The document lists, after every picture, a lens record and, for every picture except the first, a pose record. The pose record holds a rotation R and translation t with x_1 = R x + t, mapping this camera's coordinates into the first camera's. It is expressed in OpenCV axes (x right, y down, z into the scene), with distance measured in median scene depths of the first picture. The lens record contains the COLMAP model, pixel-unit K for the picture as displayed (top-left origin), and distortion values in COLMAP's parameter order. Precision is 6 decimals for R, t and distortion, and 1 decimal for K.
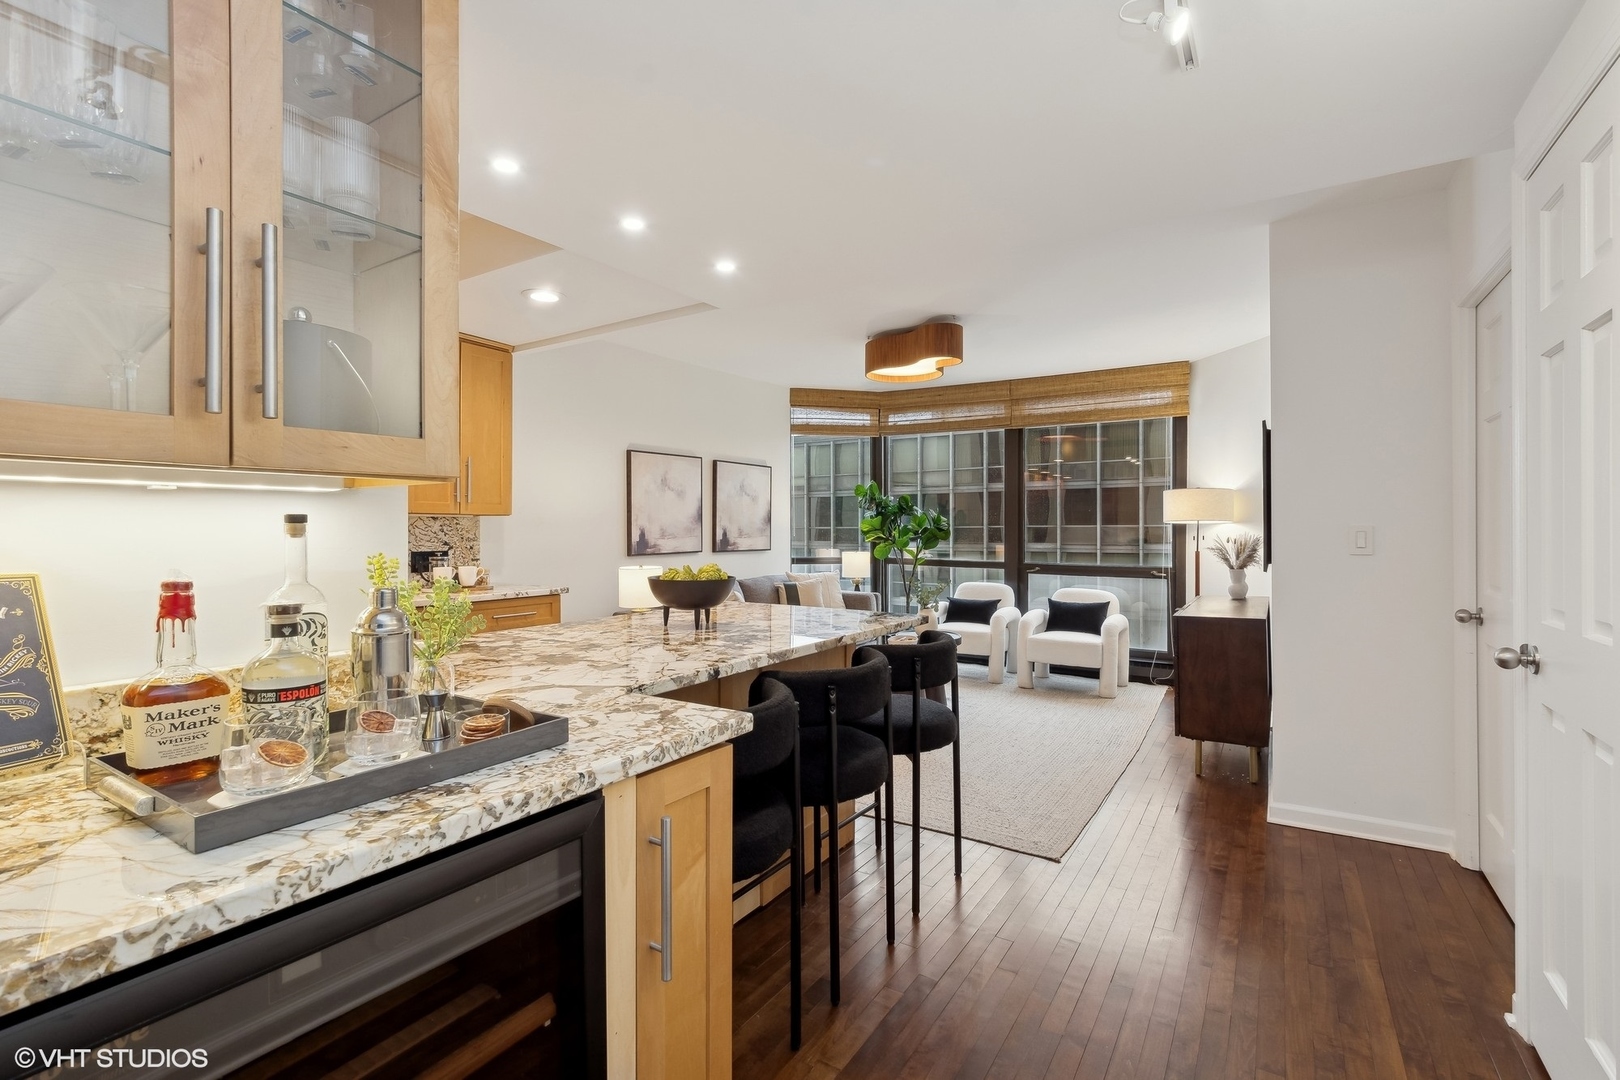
lens RADIAL K [[743.8, 0, 803.3], [0, 743.8, 538.0], [0, 0, 1]] dist [-0.002887, -0.001575]
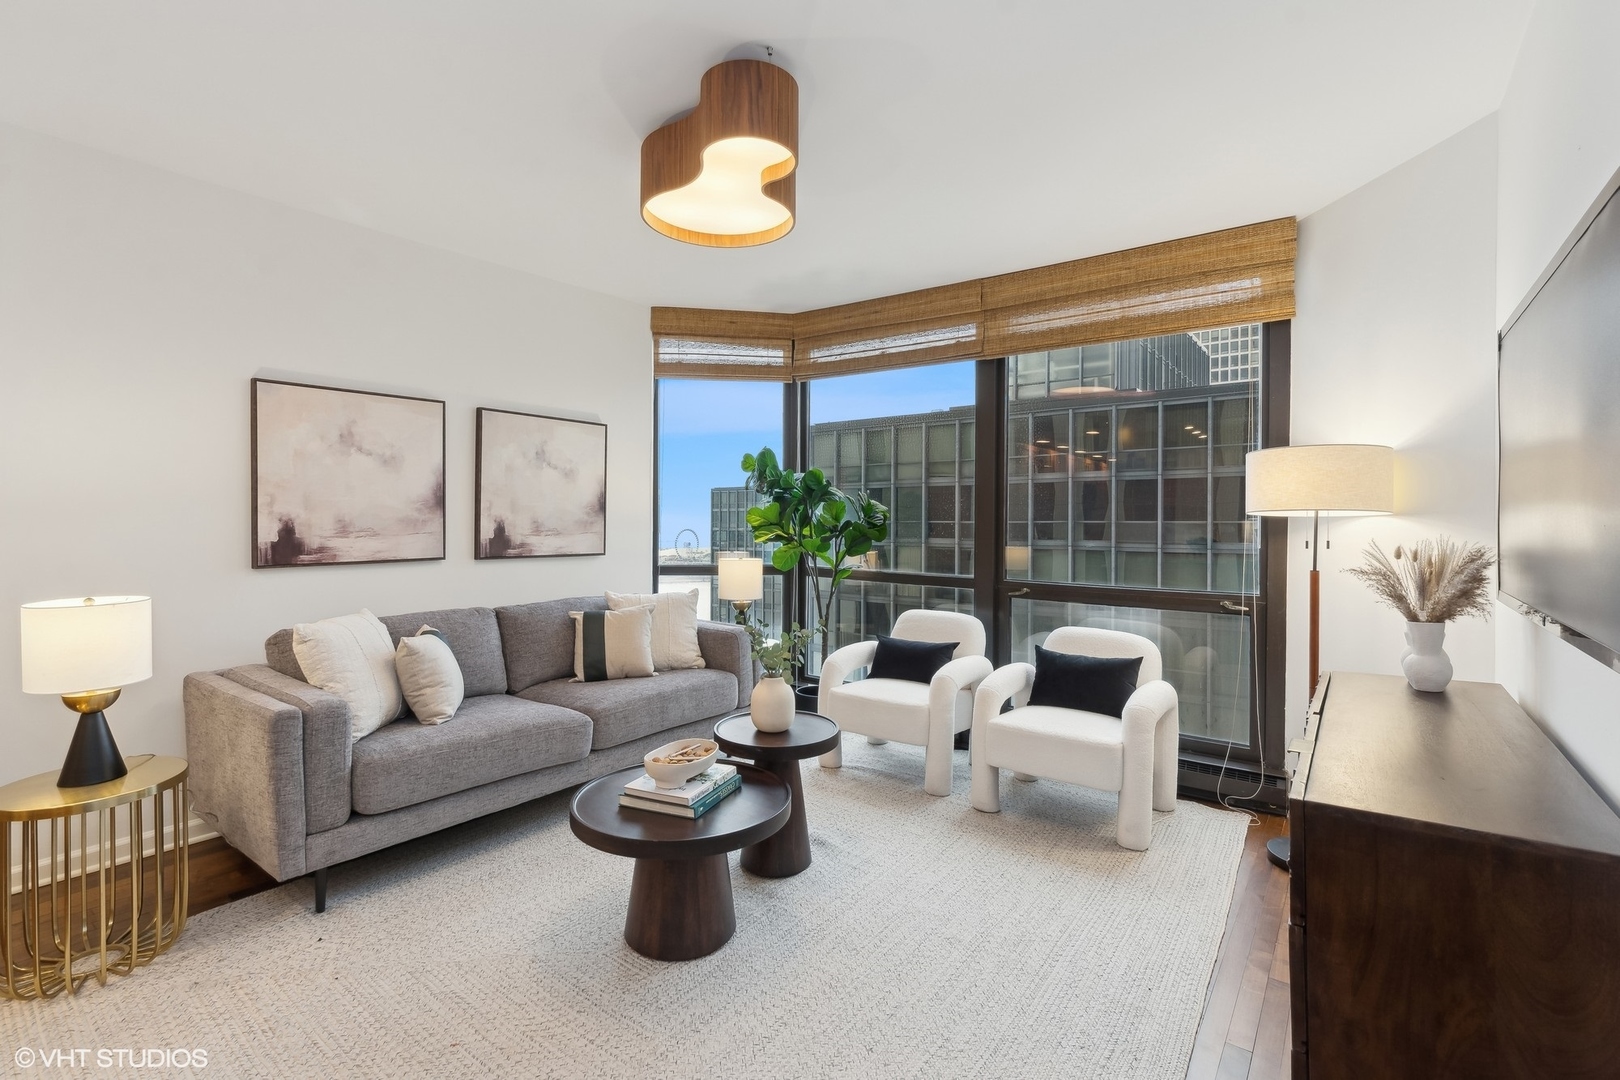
lens RADIAL K [[743.8, 0, 814.2], [0, 743.8, 530.3], [0, 0, 1]] dist [-0.002887, -0.001575]
pose [[0.997905, 0.007126, -0.064301, 0.188424], [-0.007296, 0.999970, -0.002413, -0.004958], [0.064282, 0.002877, 0.997928, 0.400576]]
